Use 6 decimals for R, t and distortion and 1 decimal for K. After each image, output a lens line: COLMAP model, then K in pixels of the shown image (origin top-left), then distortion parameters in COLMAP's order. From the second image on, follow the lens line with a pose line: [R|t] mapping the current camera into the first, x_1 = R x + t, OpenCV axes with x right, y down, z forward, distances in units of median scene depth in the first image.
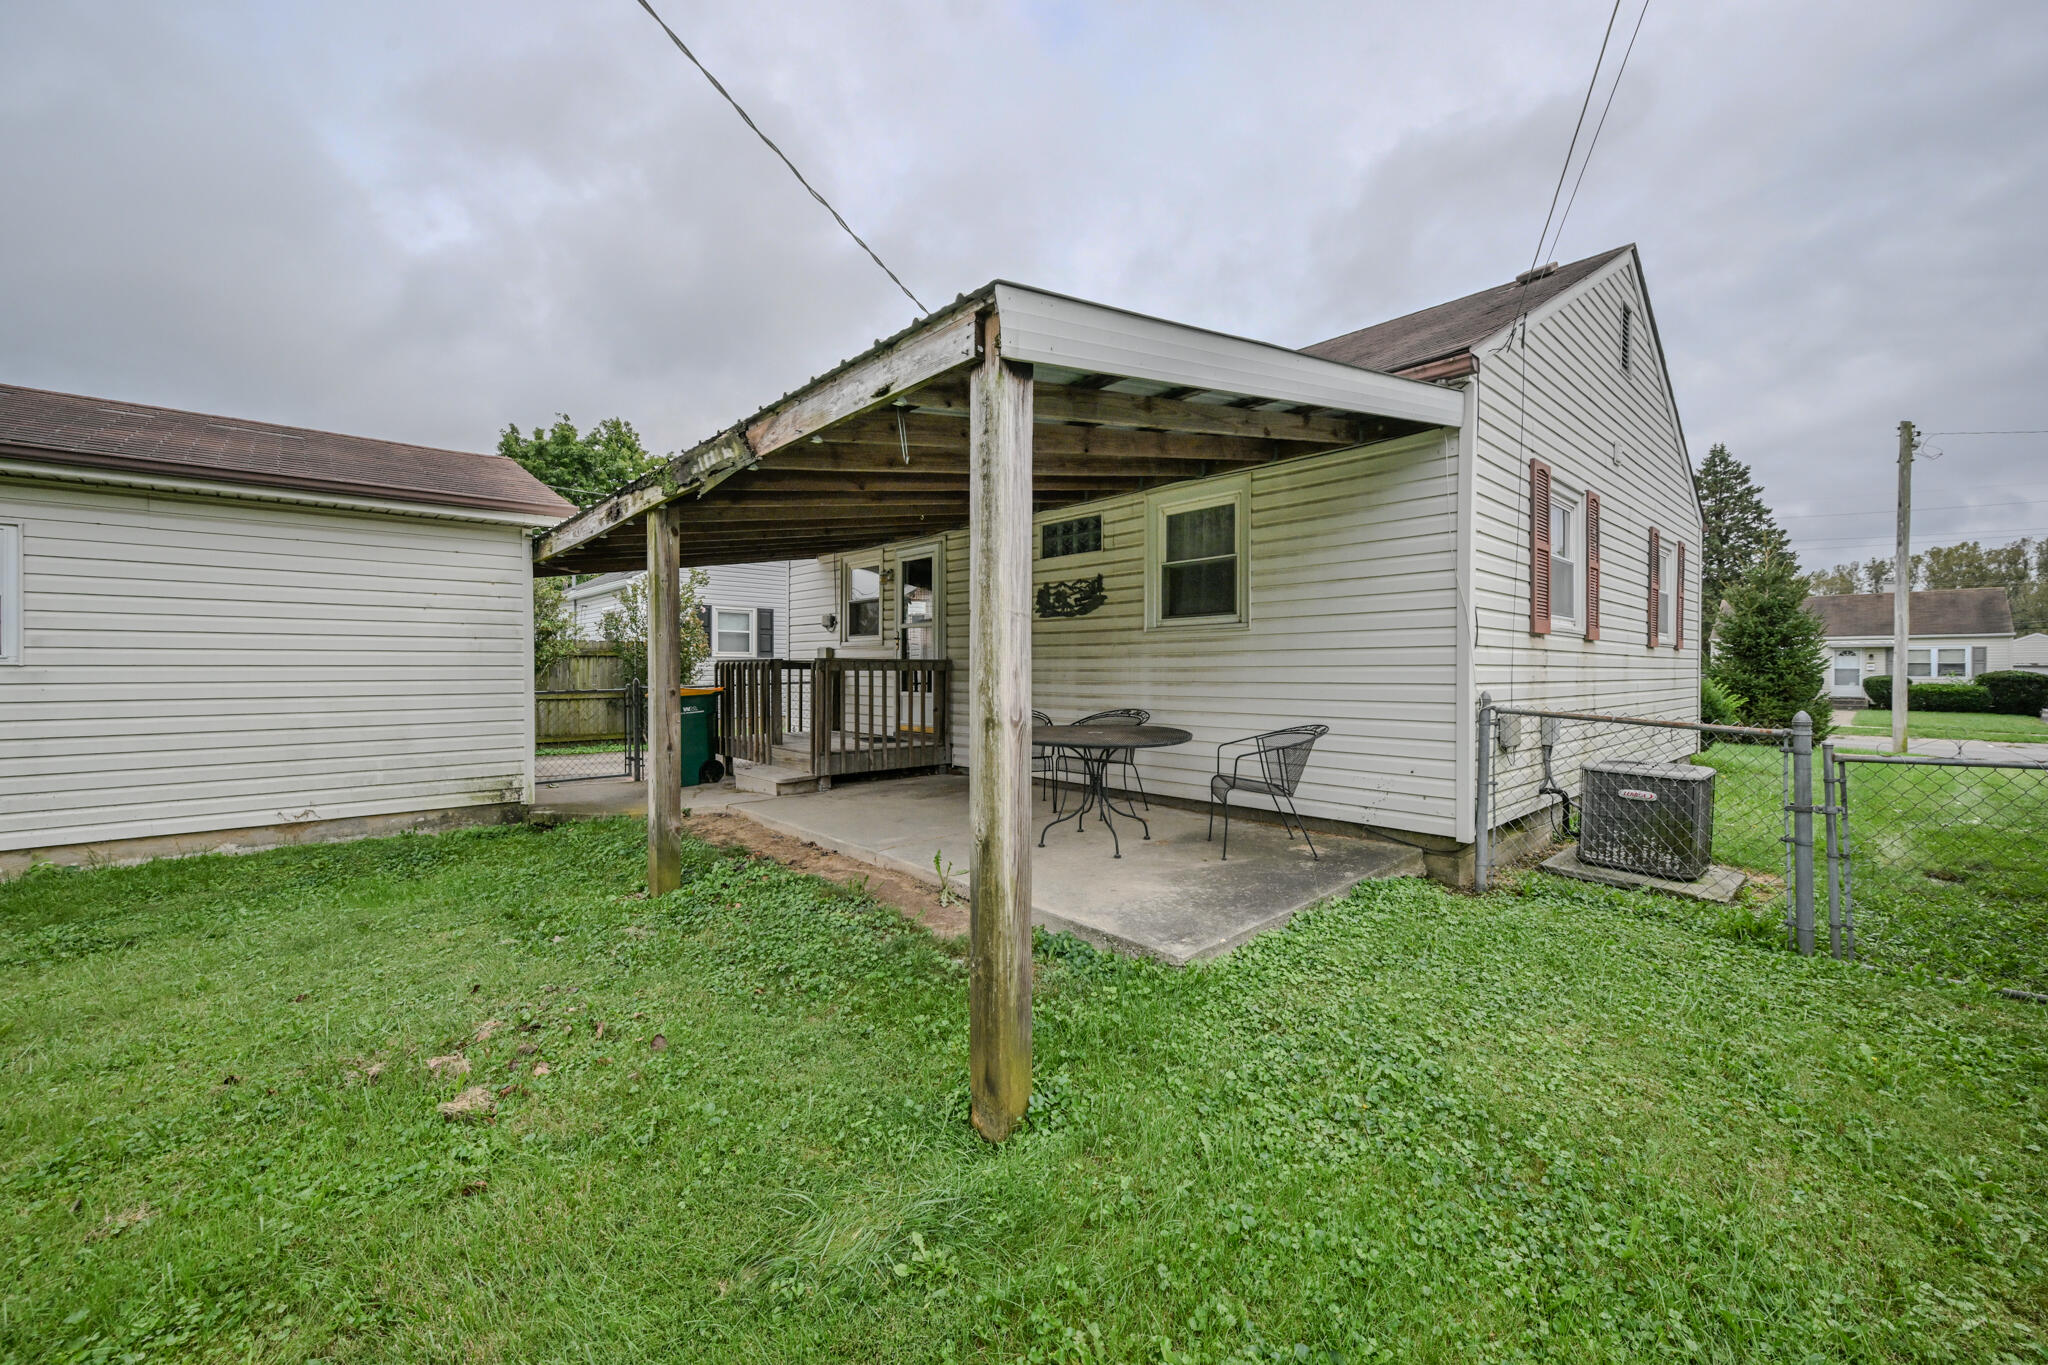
lens RADIAL K [[816.4, 0, 1020.3], [0, 816.4, 657.9], [0, 0, 1]] dist [-0.000084, 0.000254]
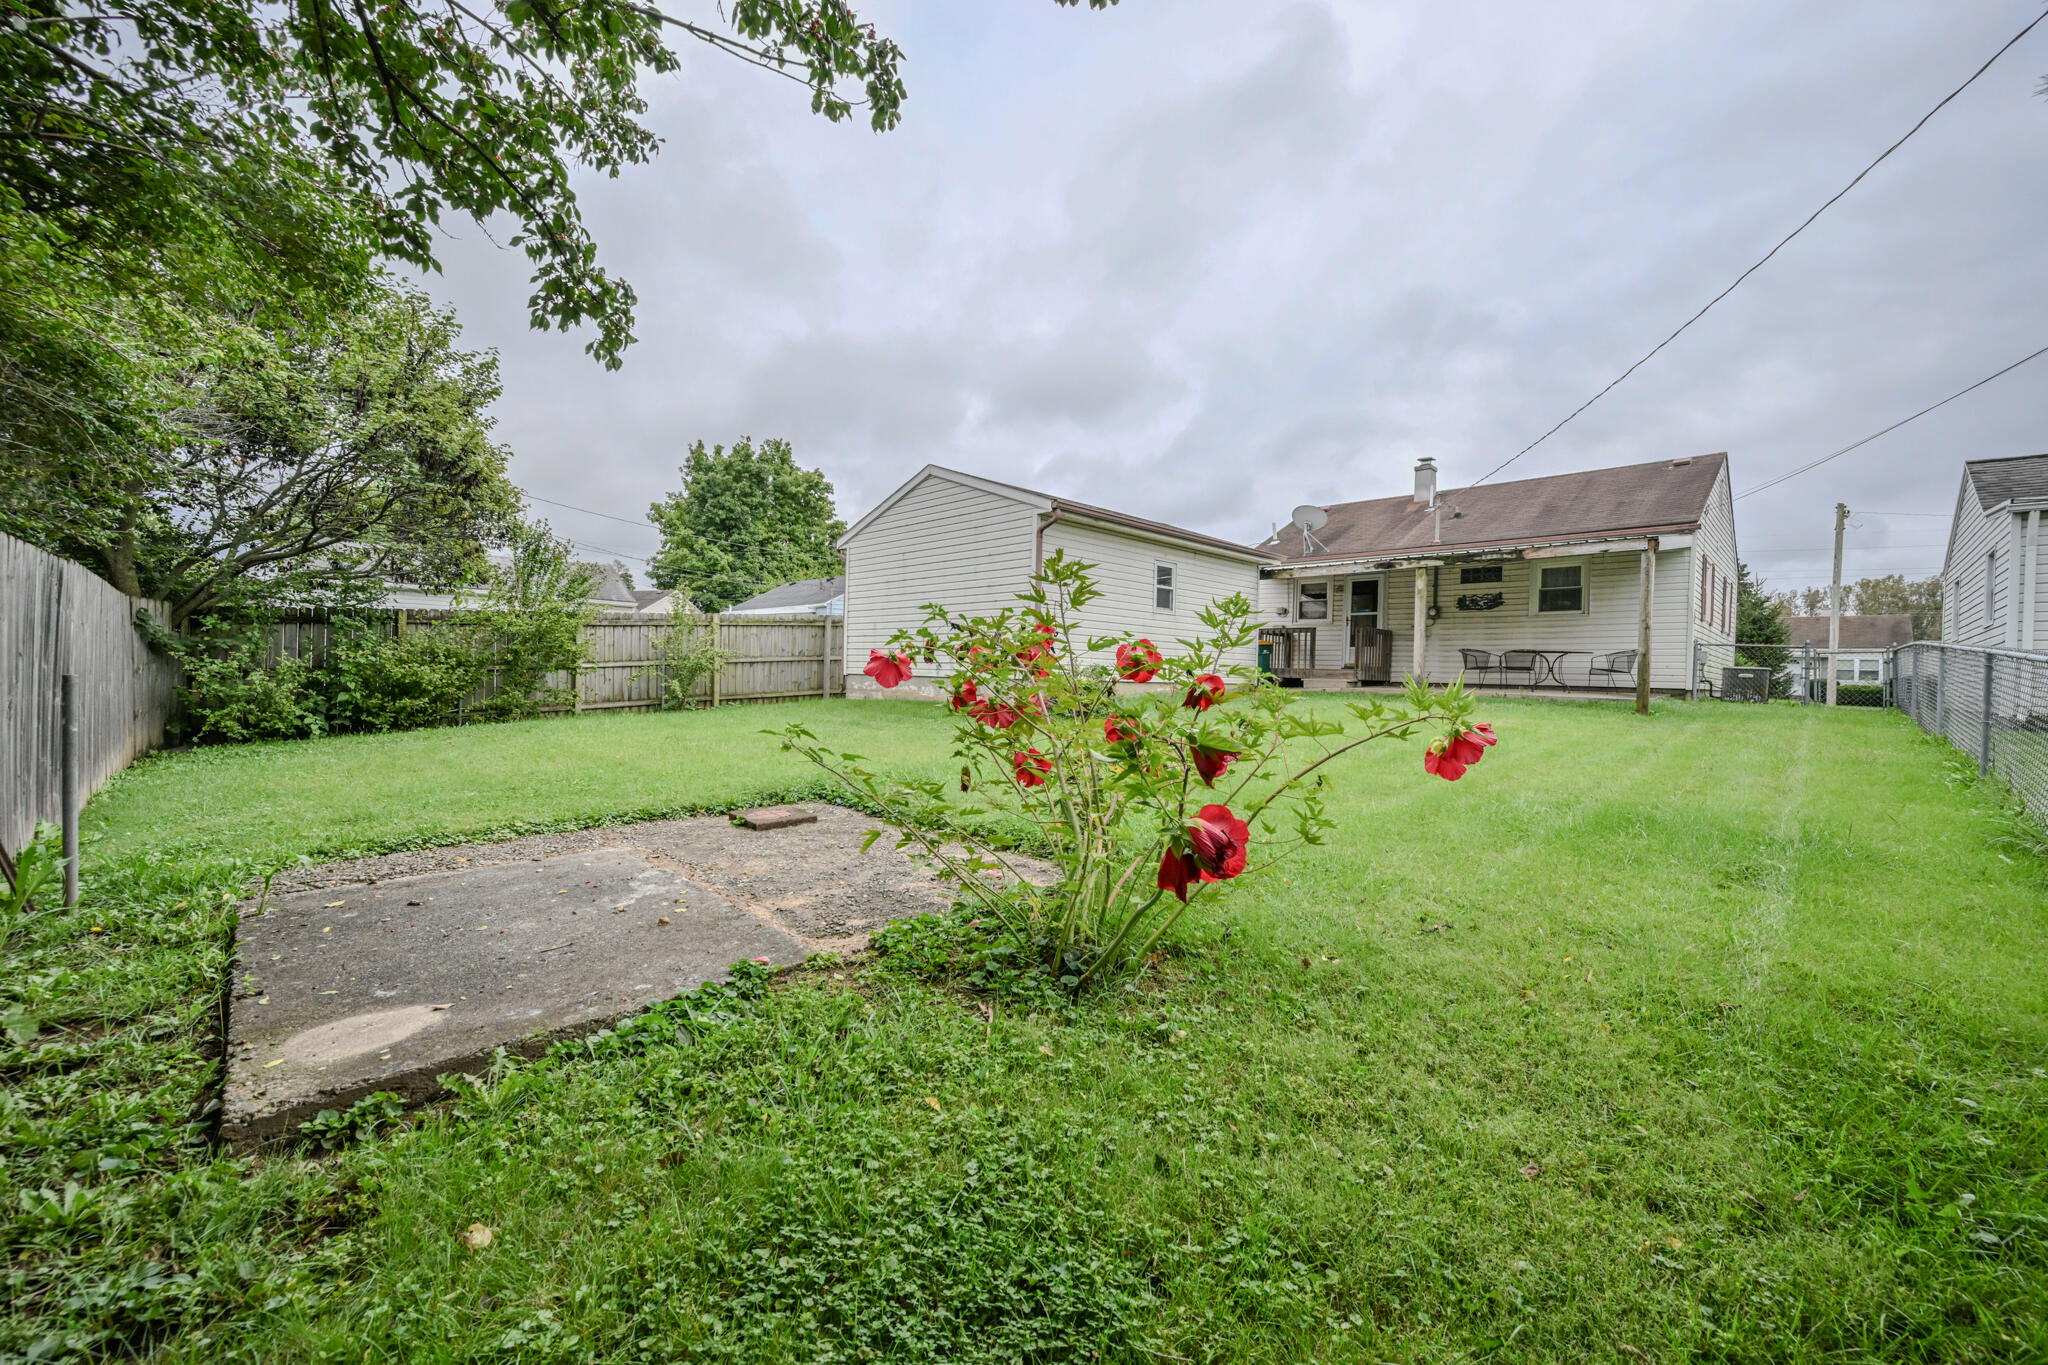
lens RADIAL K [[790.3, 0, 1040.9], [0, 790.3, 665.4], [0, 0, 1]] dist [0.000251, 0.000119]
pose [[0.998992, 0.024211, 0.037787, -0.885886], [-0.024419, 0.999689, 0.005057, 0.086381], [-0.037653, -0.005974, 0.999273, -0.816656]]
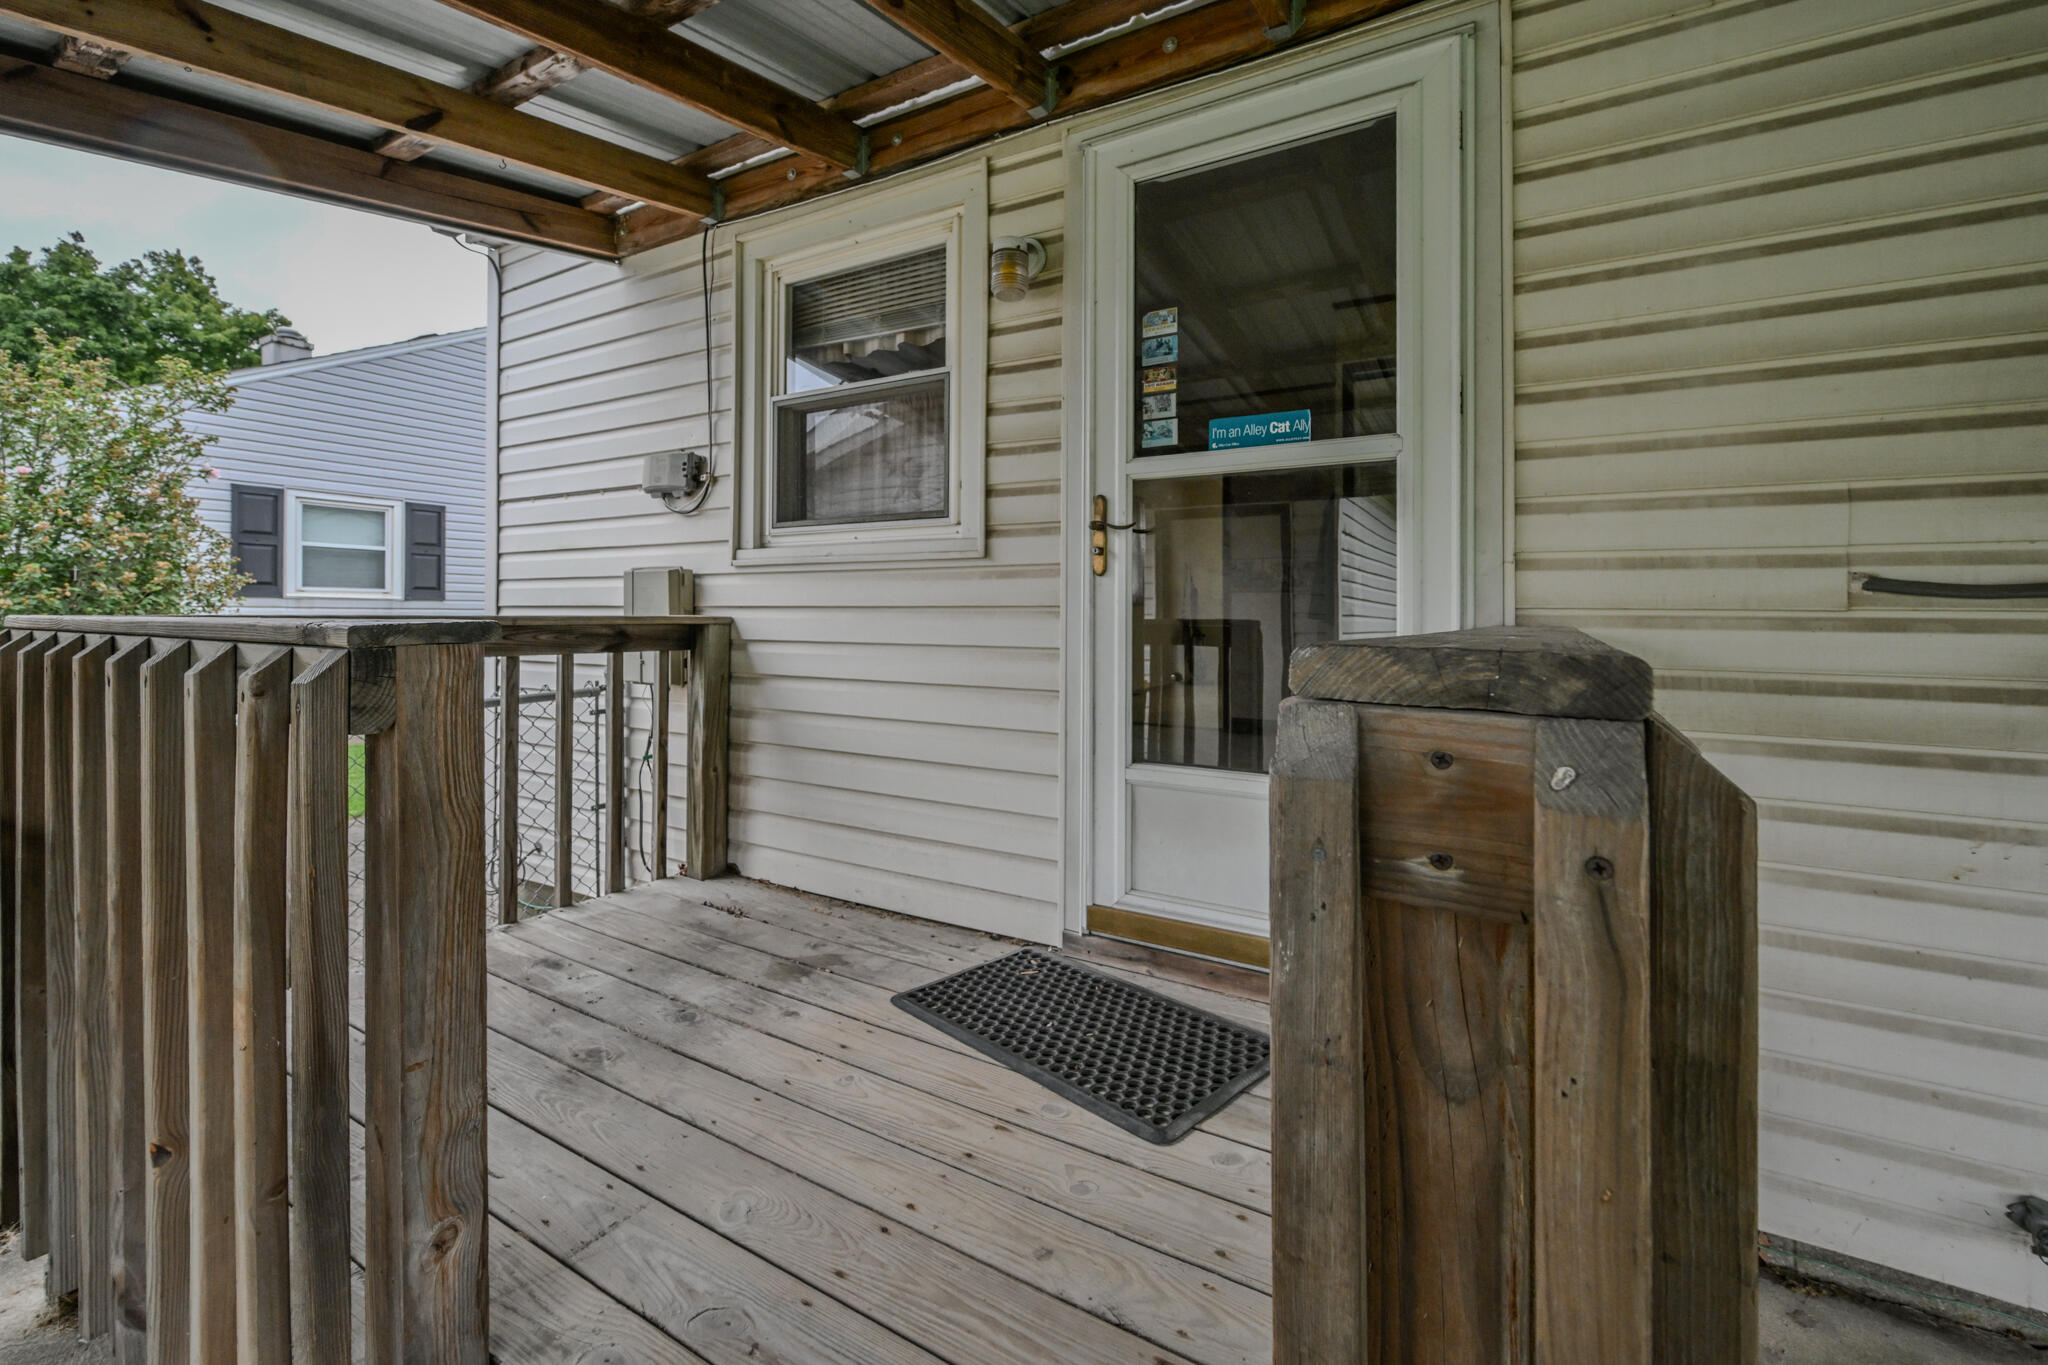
lens RADIAL K [[786.4, 0, 1038.6], [0, 786.4, 615.5], [0, 0, 1]] dist [-0.001356, -0.000088]
pose [[0.938741, 0.003118, 0.344608, -0.221139], [-0.008410, 0.999869, 0.013862, -0.002198], [-0.344520, -0.015911, 0.938644, 0.738843]]
